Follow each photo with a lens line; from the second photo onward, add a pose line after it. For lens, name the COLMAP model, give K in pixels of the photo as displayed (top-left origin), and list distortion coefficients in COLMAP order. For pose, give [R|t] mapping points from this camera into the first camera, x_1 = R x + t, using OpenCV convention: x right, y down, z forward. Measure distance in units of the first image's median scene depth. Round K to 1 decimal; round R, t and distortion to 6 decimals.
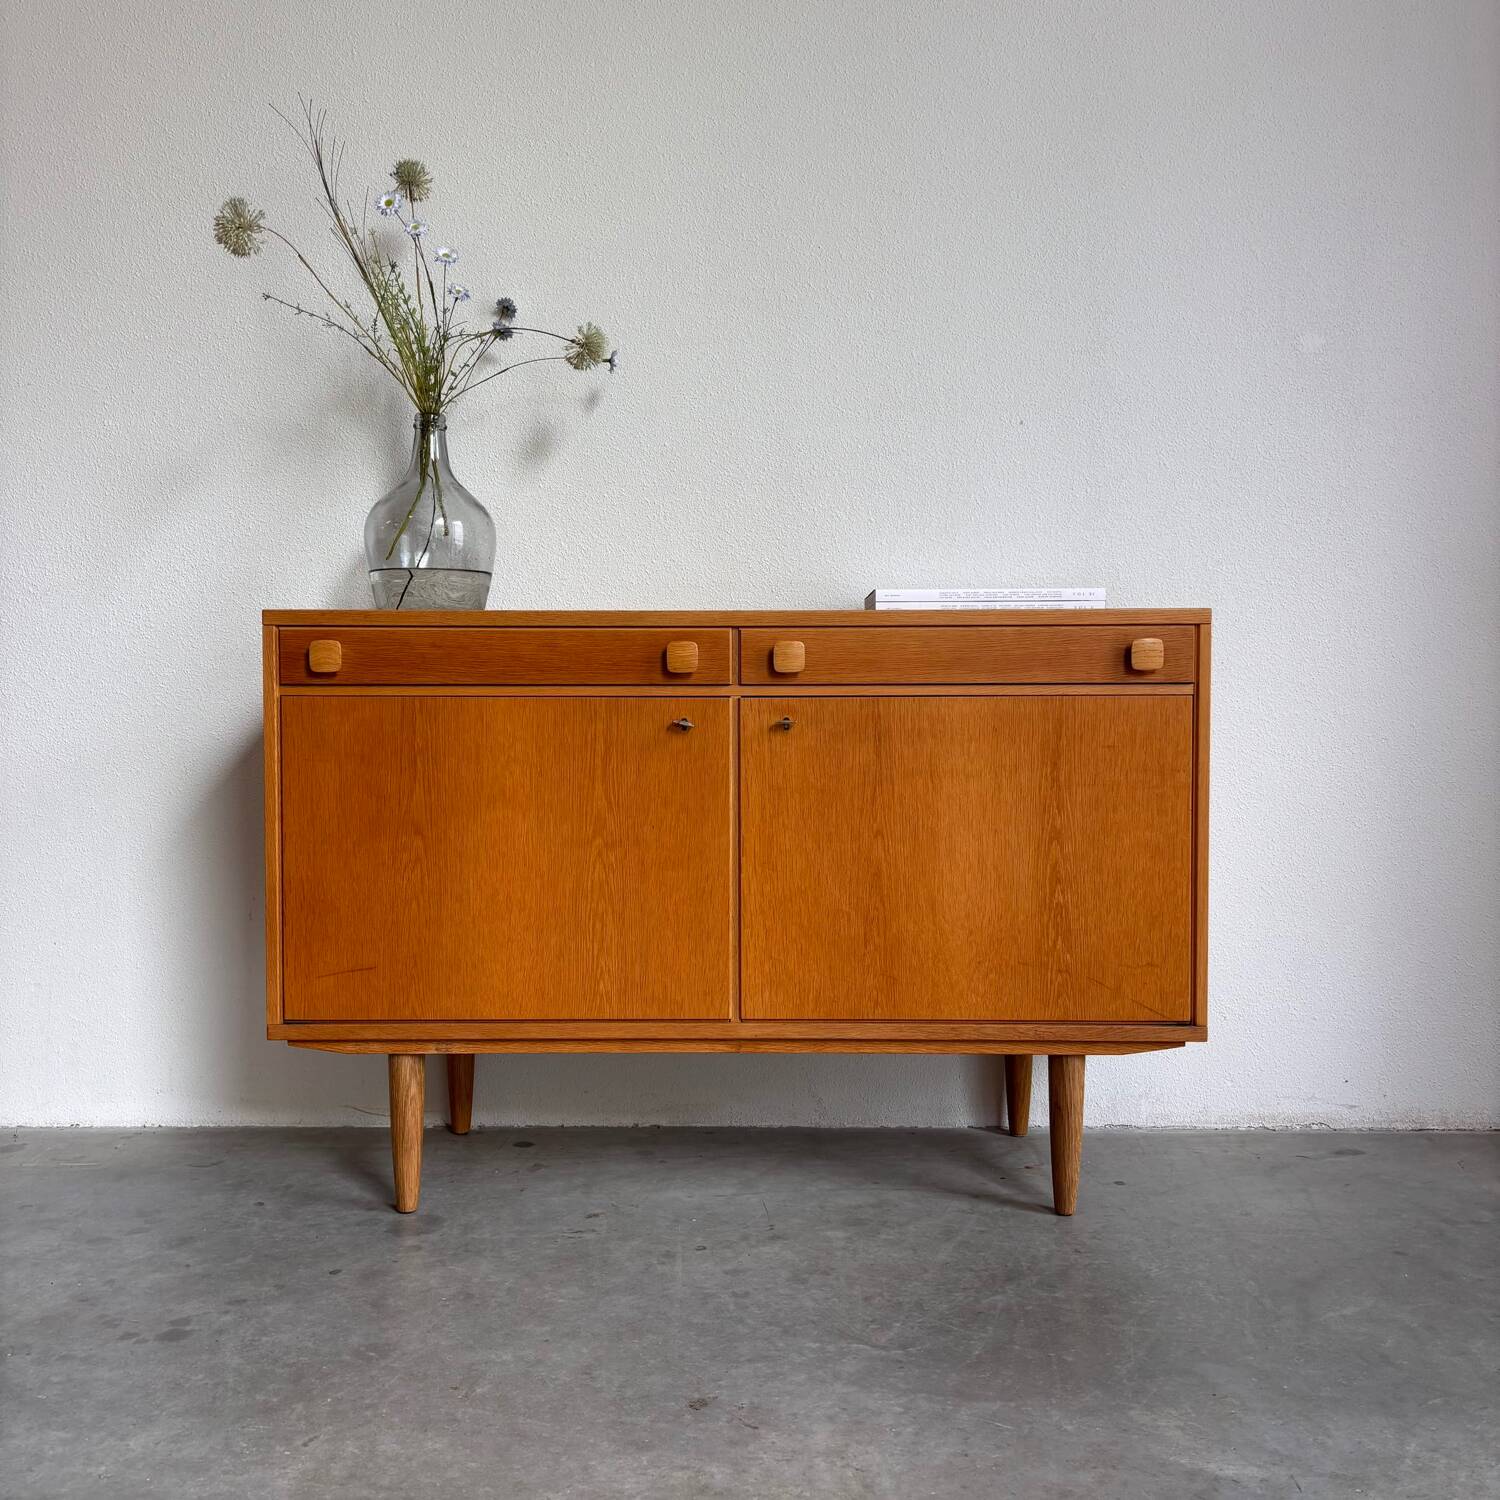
lens RADIAL K [[1527.3, 0, 744.1], [0, 1527.3, 734.5], [0, 0, 1]] dist [0.025352, 0.000000]
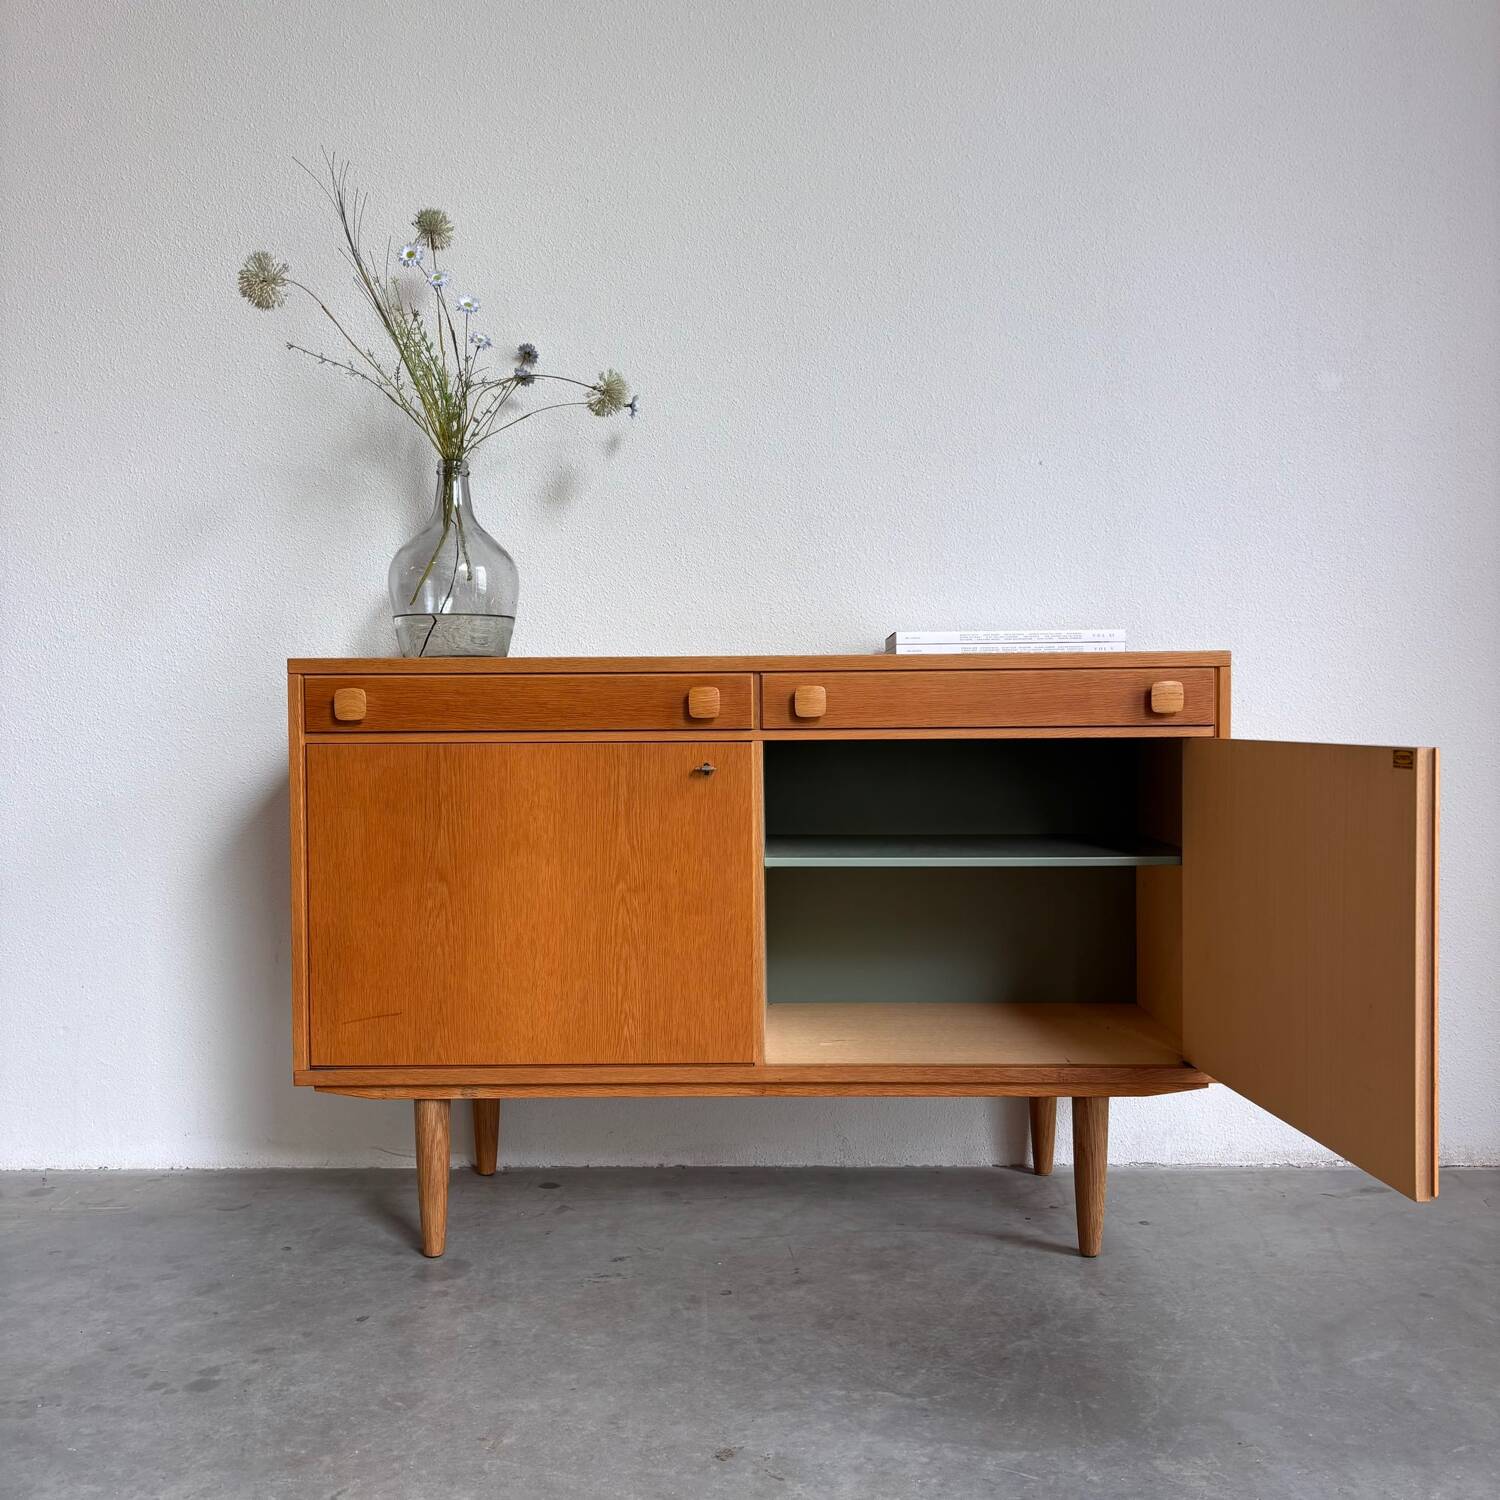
lens RADIAL K [[1527.3, 0, 758.4], [0, 1527.3, 744.4], [0, 0, 1]] dist [0.025352, 0.000000]
pose [[0.999960, -0.006397, -0.006275, 0.001298], [0.006350, 0.999952, -0.007504, -0.015304], [0.006323, 0.007464, 0.999952, -0.005495]]
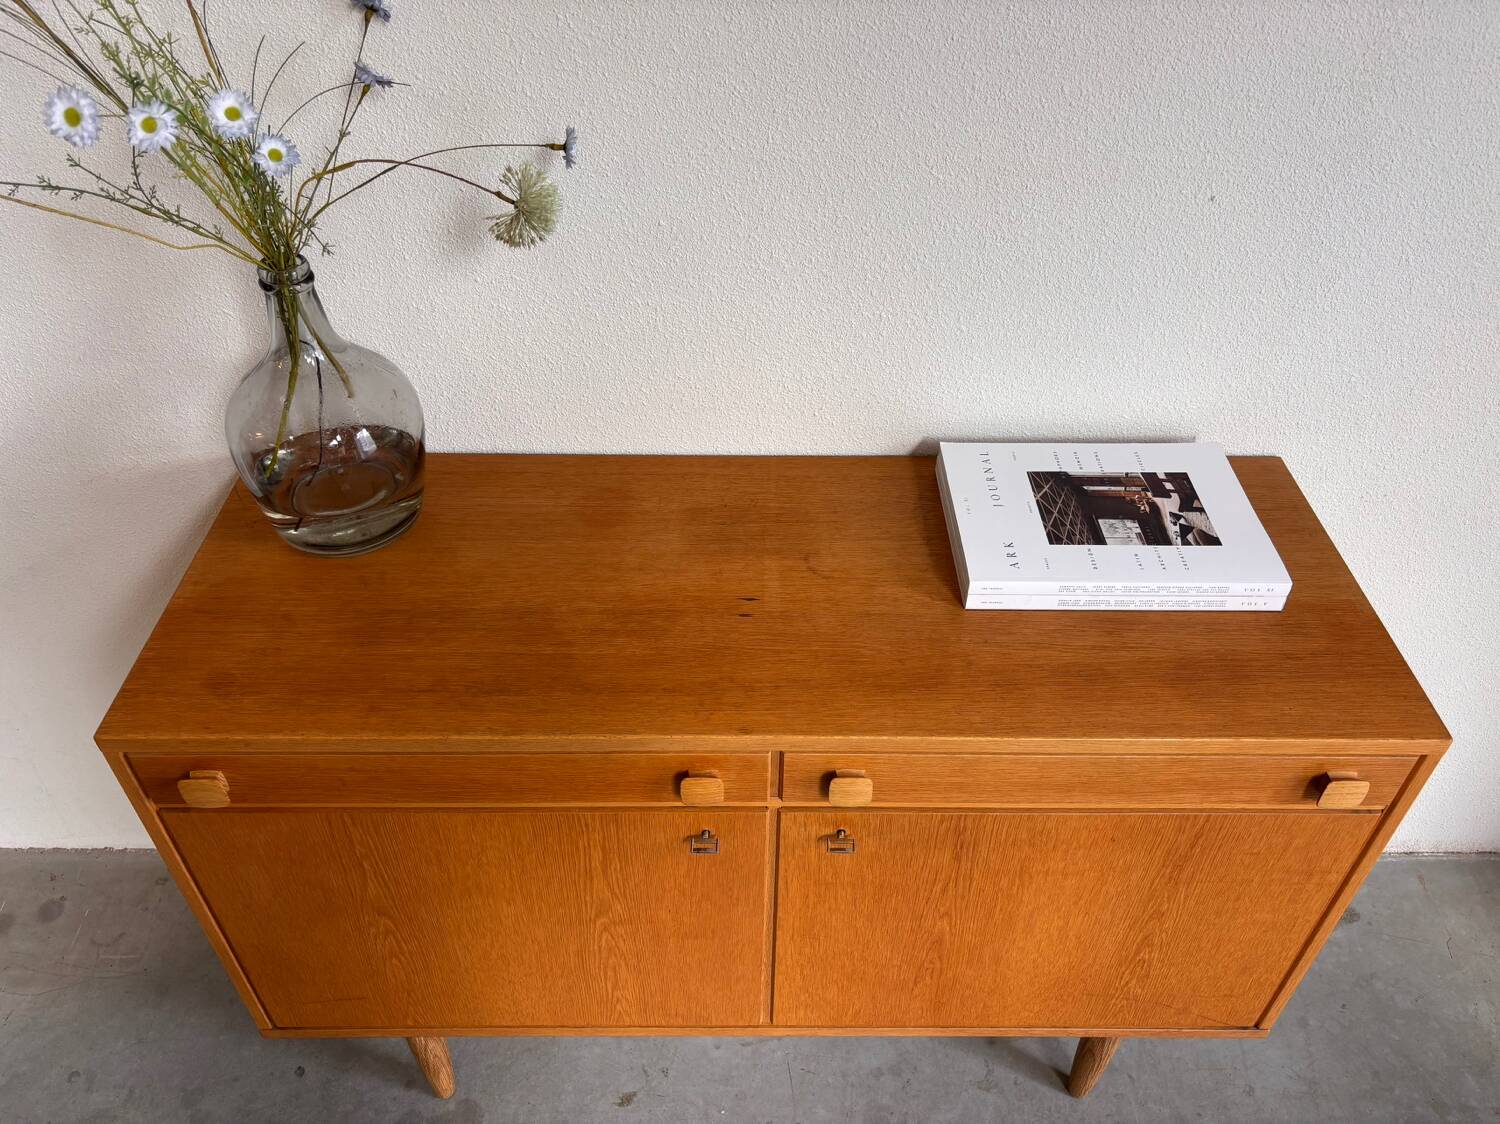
lens RADIAL K [[1138.7, 0, 753.2], [0, 1138.7, 559.7], [0, 0, 1]] dist [0.029898, -0.031721]
pose [[0.999834, -0.001347, 0.018171, -0.025908], [-0.010490, 0.772866, 0.634482, -0.472713], [-0.014899, -0.634568, 0.772724, 0.646045]]
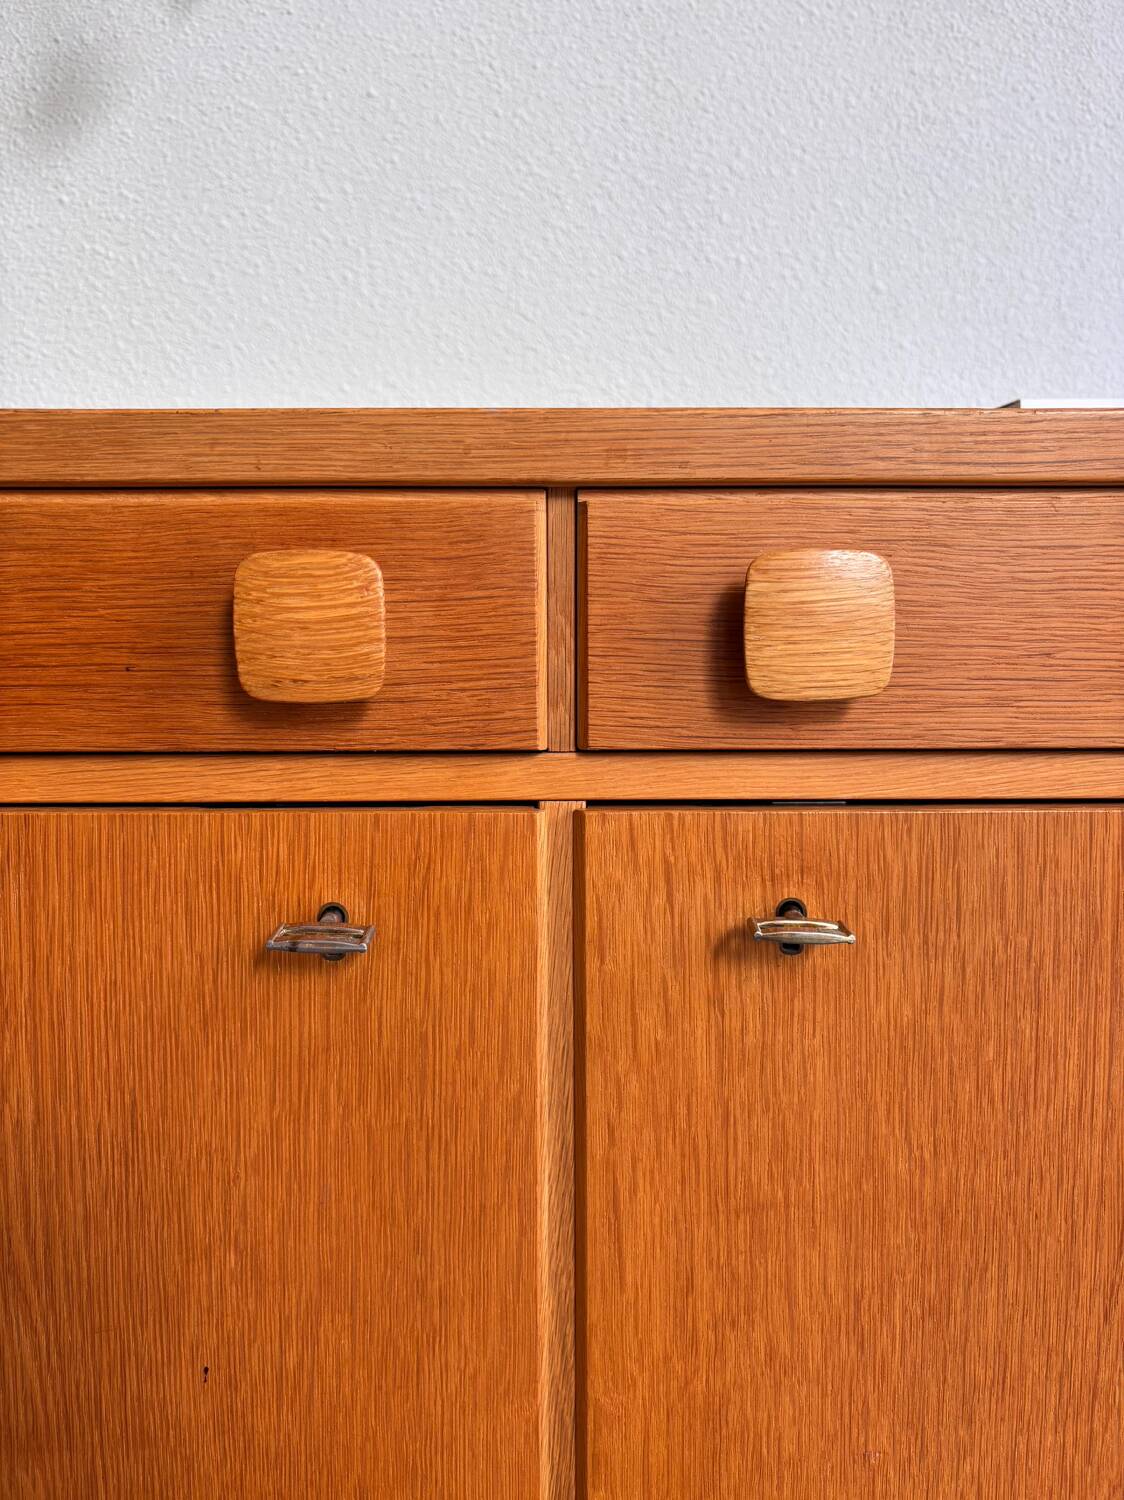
lens RADIAL K [[1138.7, 0, 559.8], [0, 1138.7, 758.9], [0, 0, 1]] dist [0.029898, -0.031721]
pose [[0.999878, -0.003267, 0.015274, -0.008571], [0.002202, 0.997597, 0.069252, -0.043292], [-0.015463, -0.069210, 0.997482, 0.832458]]
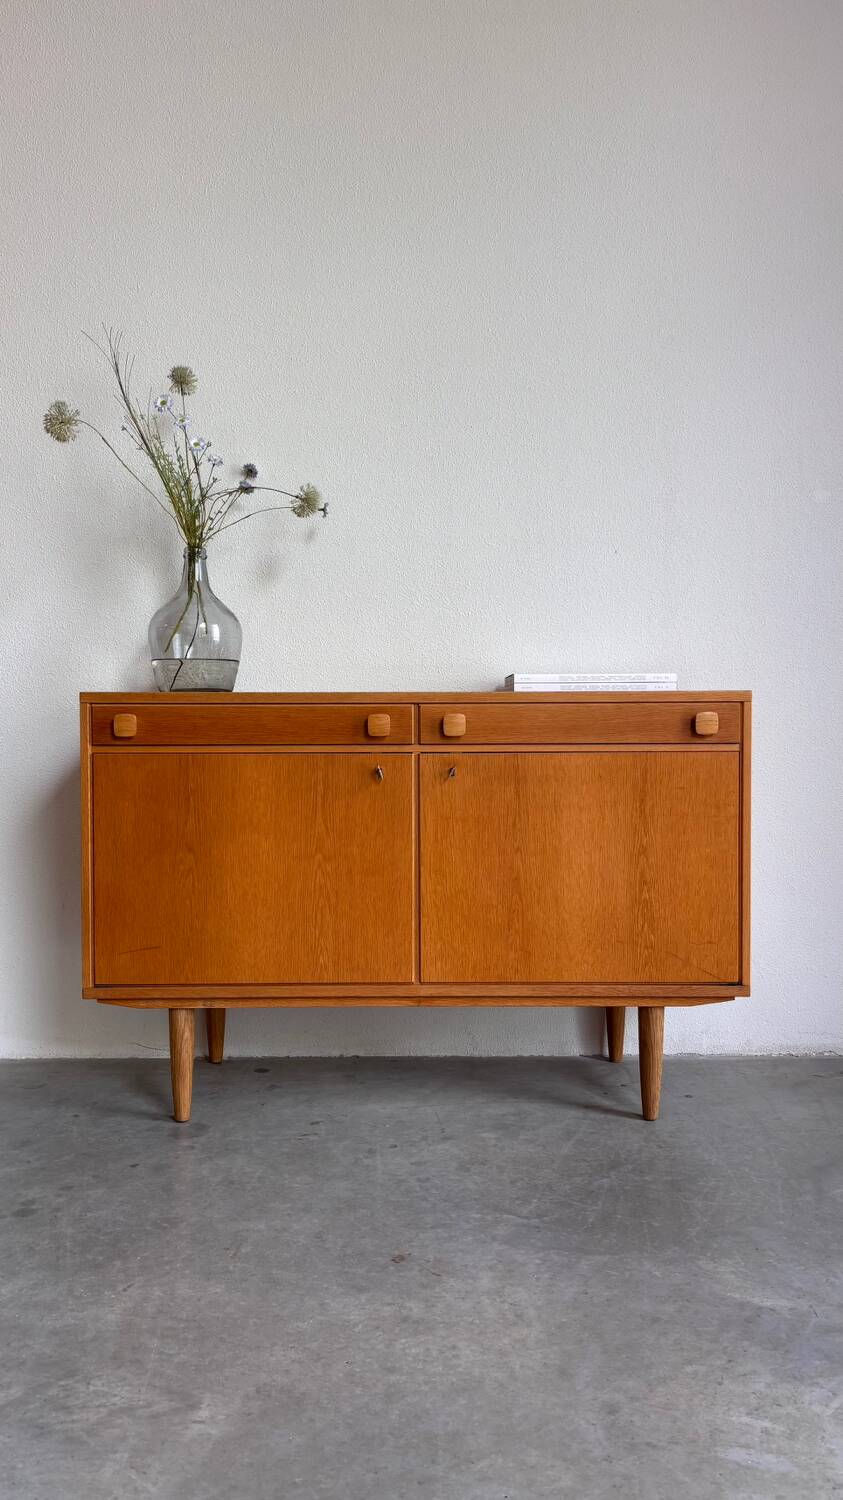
lens RADIAL K [[1143.8, 0, 419.0], [0, 1143.8, 735.9], [0, 0, 1]] dist [0.025159, -0.005990]
pose [[0.999870, -0.001597, 0.016024, -0.020092], [0.001770, 0.999941, -0.010752, -0.029318], [-0.016006, 0.010779, 0.999814, -0.056824]]
